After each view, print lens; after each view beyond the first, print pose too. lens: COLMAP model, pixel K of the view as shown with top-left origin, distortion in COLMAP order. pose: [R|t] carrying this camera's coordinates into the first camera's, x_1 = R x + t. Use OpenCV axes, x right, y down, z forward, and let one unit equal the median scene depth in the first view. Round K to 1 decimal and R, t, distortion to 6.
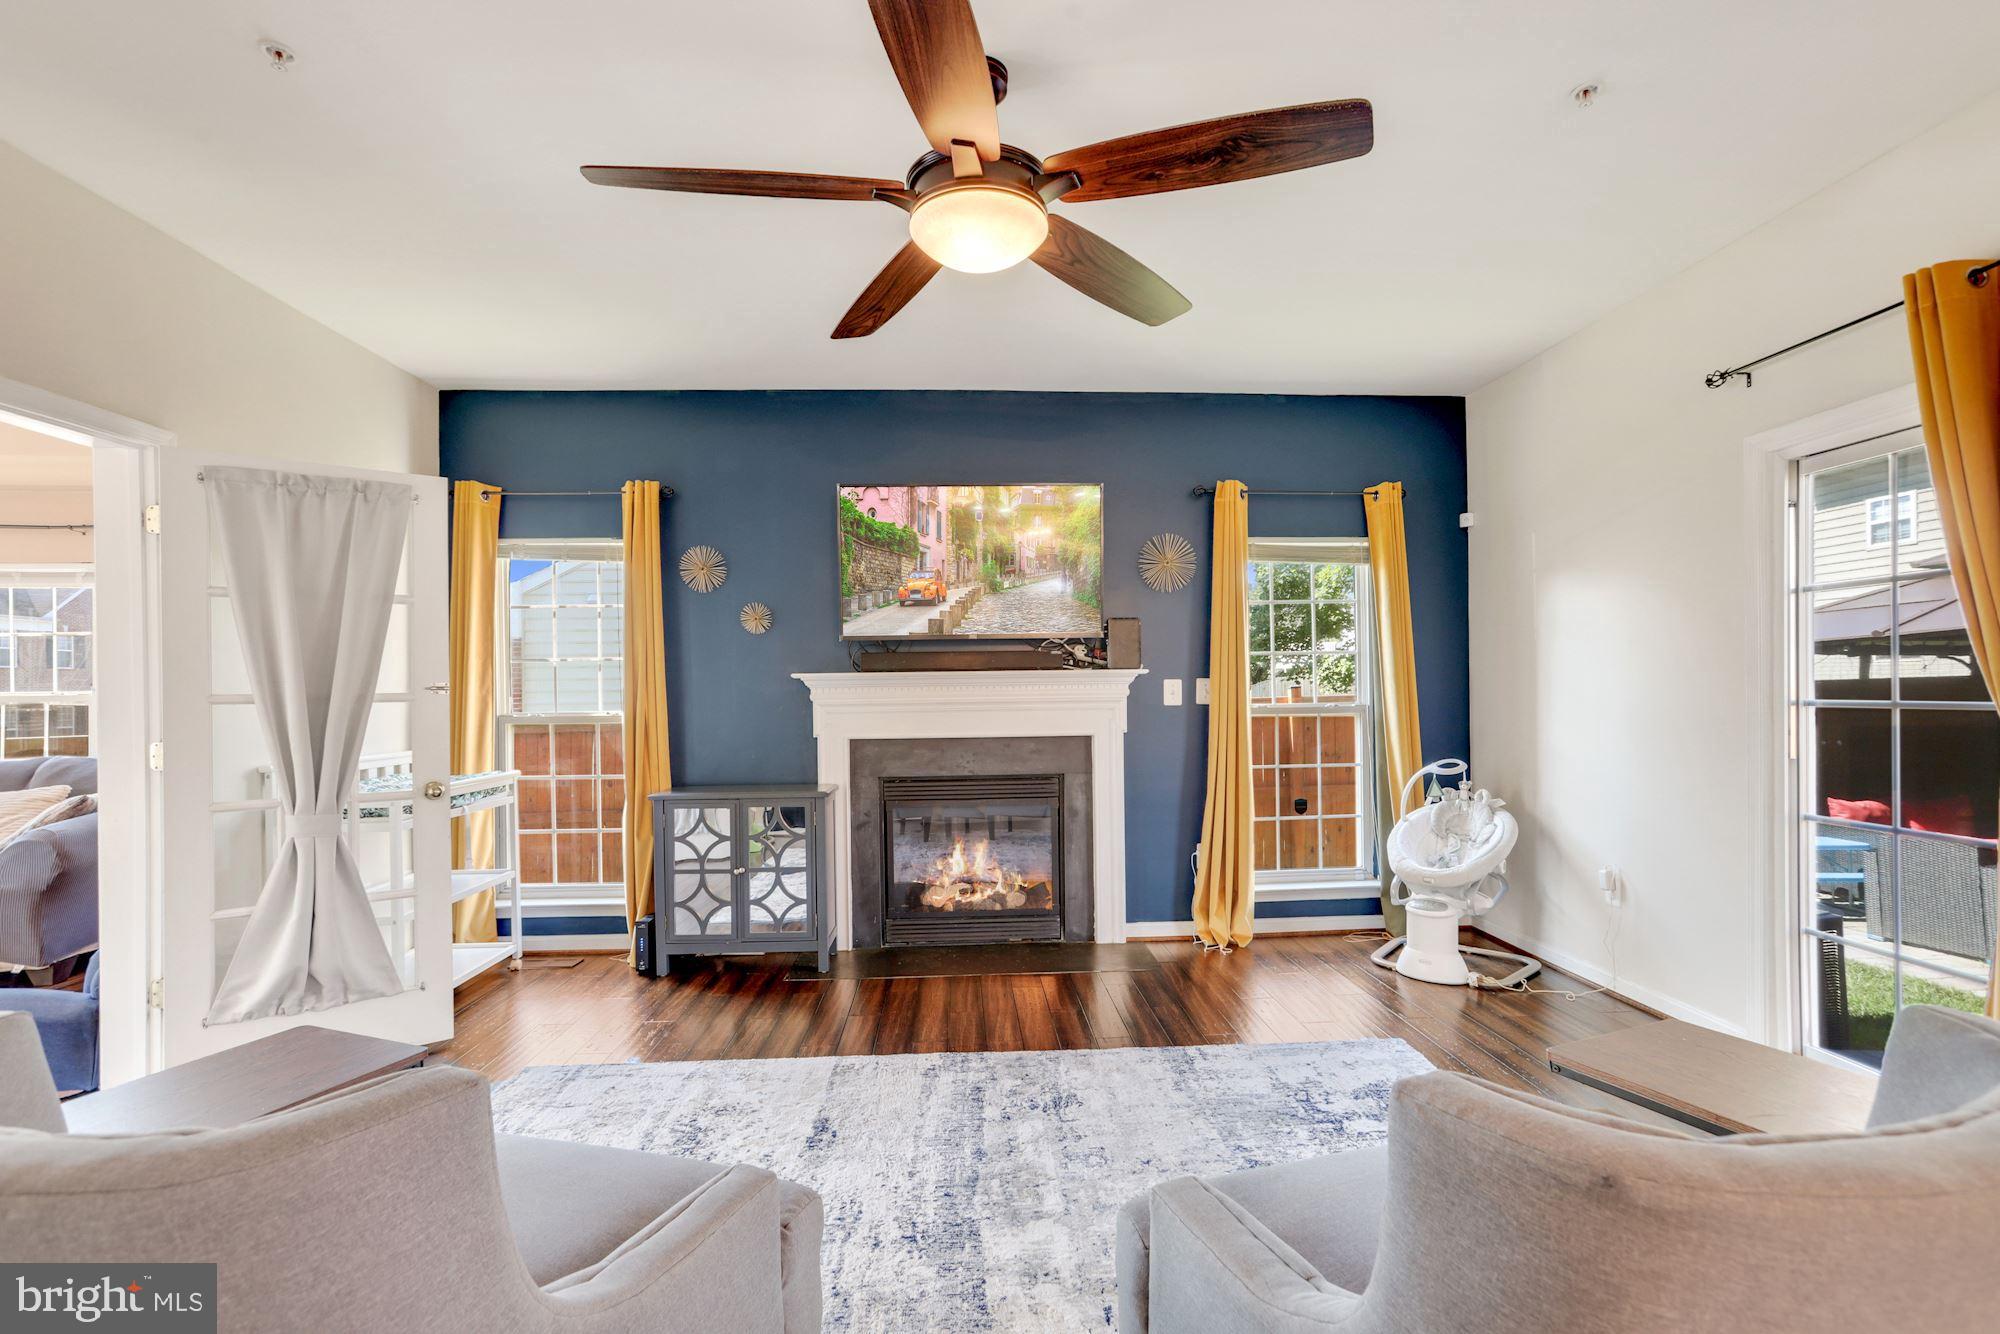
lens RADIAL K [[913.1, 0, 1002.4], [0, 913.1, 693.6], [0, 0, 1]] dist [-0.058599, 0.033147]
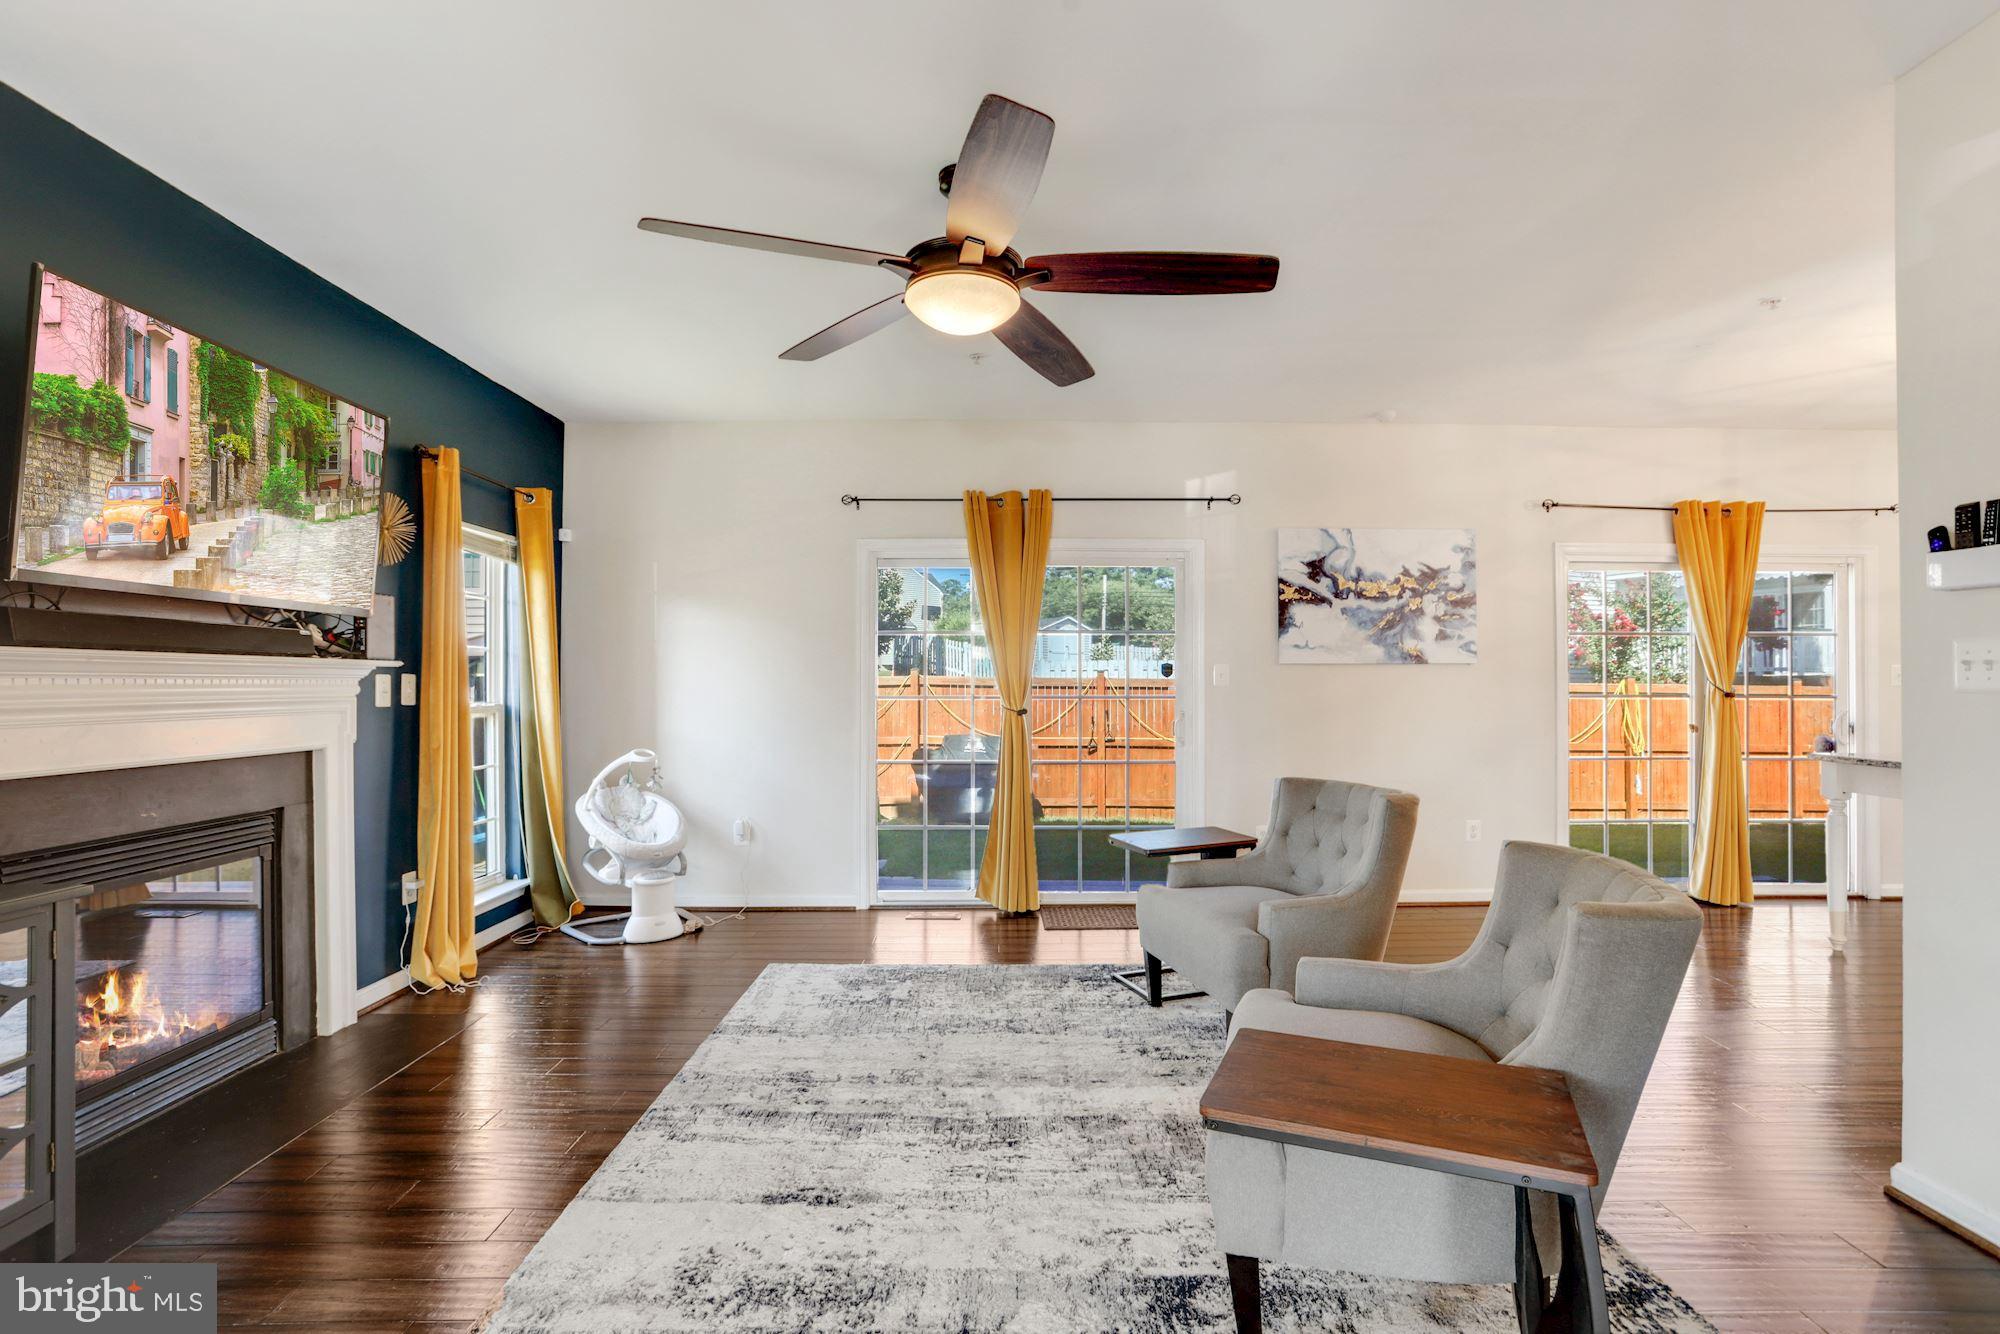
lens RADIAL K [[913.1, 0, 1002.4], [0, 913.1, 693.6], [0, 0, 1]] dist [-0.058599, 0.033147]
pose [[0.060237, 0.004766, 0.998173, -0.580098], [0.006321, 0.999967, -0.005156, 0.008775], [-0.998164, 0.006620, 0.060205, 0.420981]]
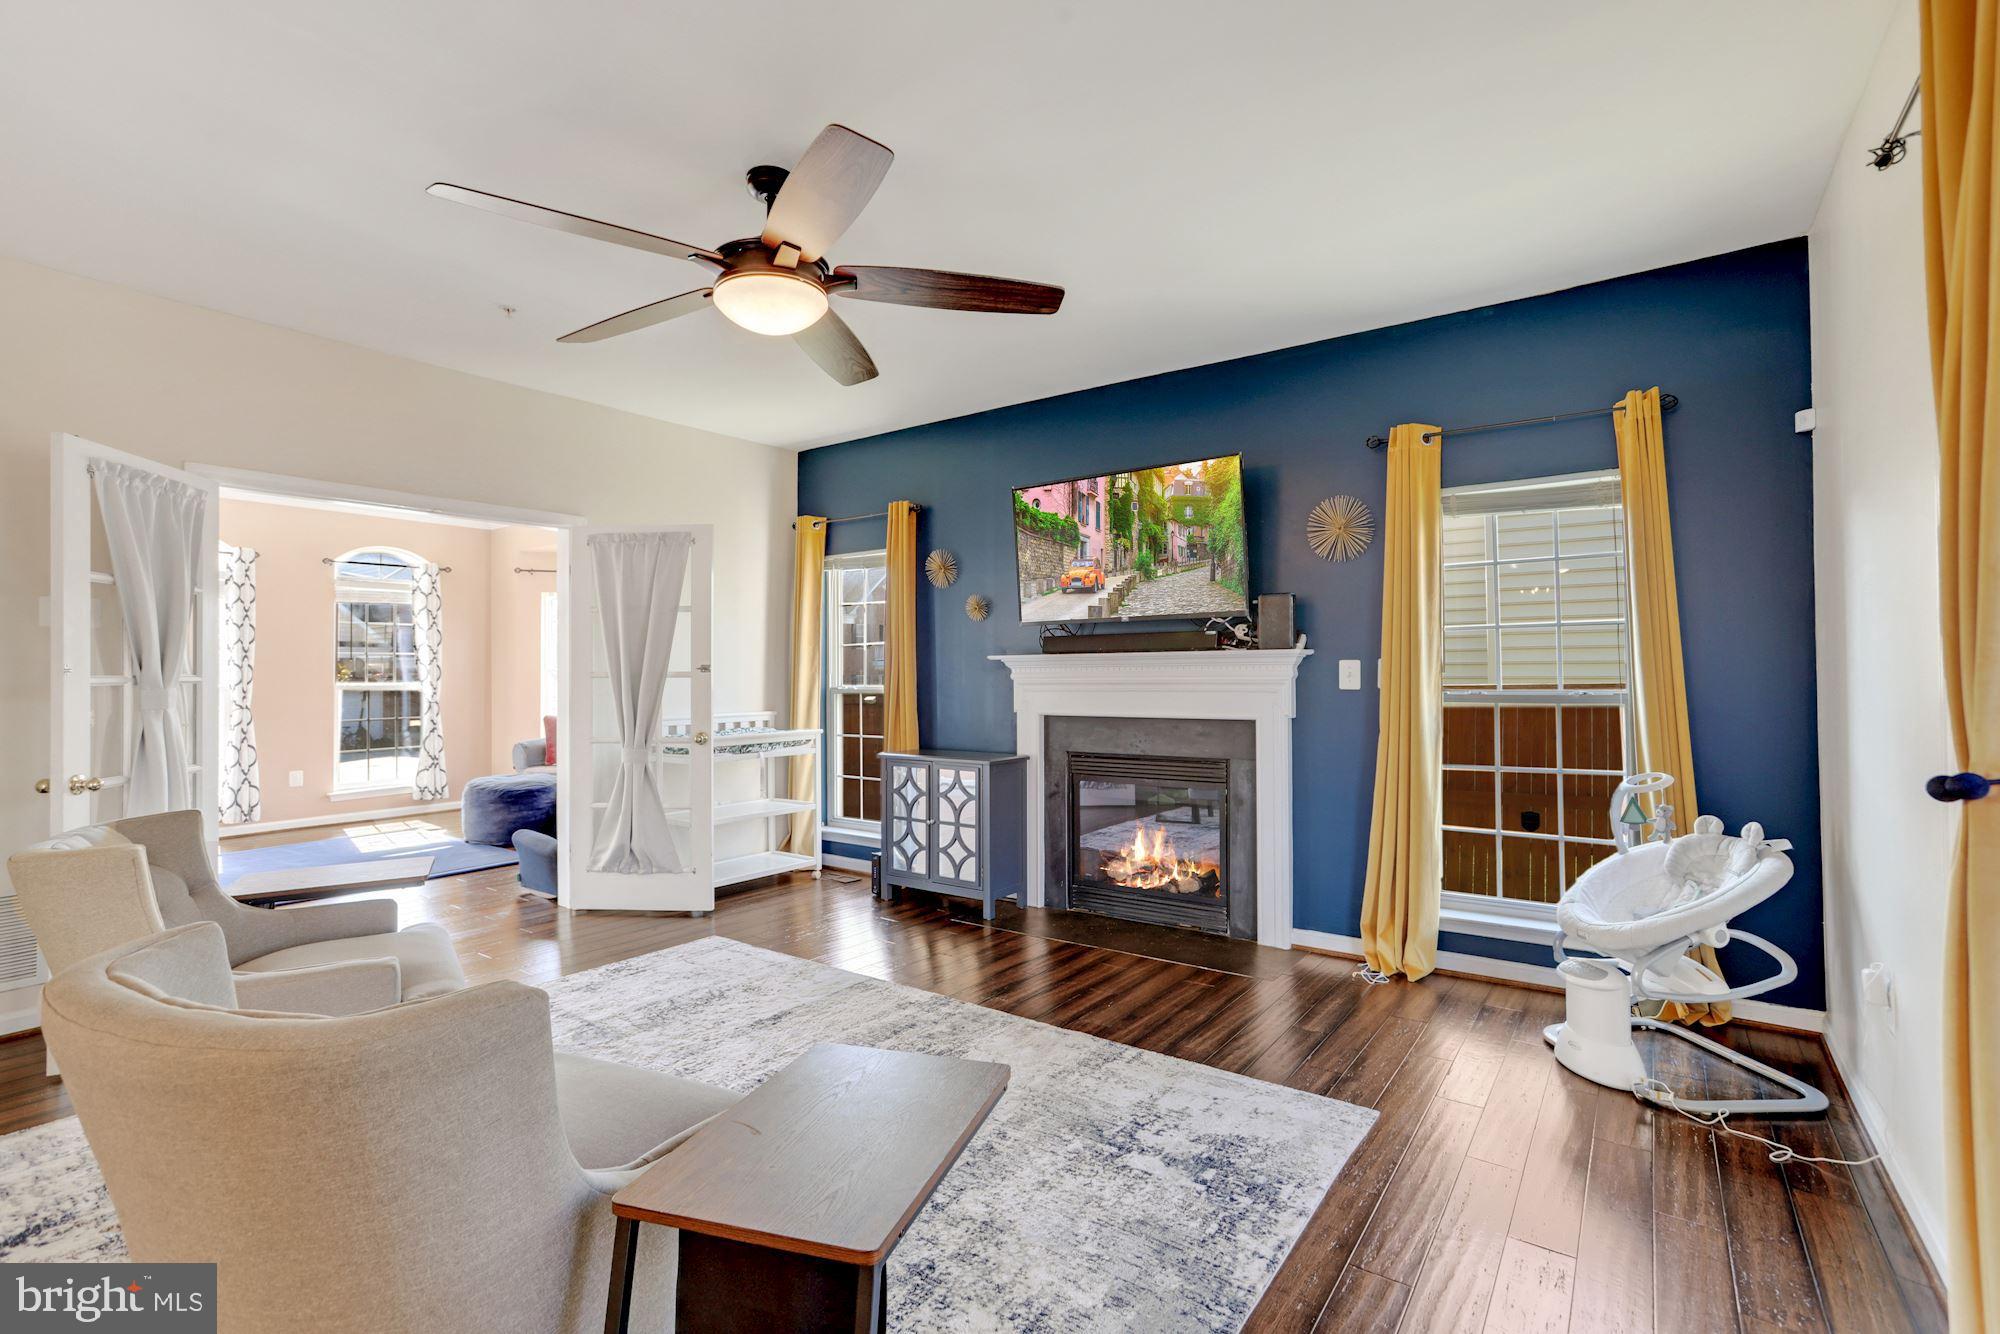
lens RADIAL K [[906.0, 0, 1002.7], [0, 906.0, 656.9], [0, 0, 1]] dist [-0.039982, 0.000323]
pose [[0.778565, -0.004596, -0.627547, 0.482492], [-0.003223, 0.999931, -0.011323, -0.007571], [0.627555, 0.010838, 0.778497, 0.118338]]
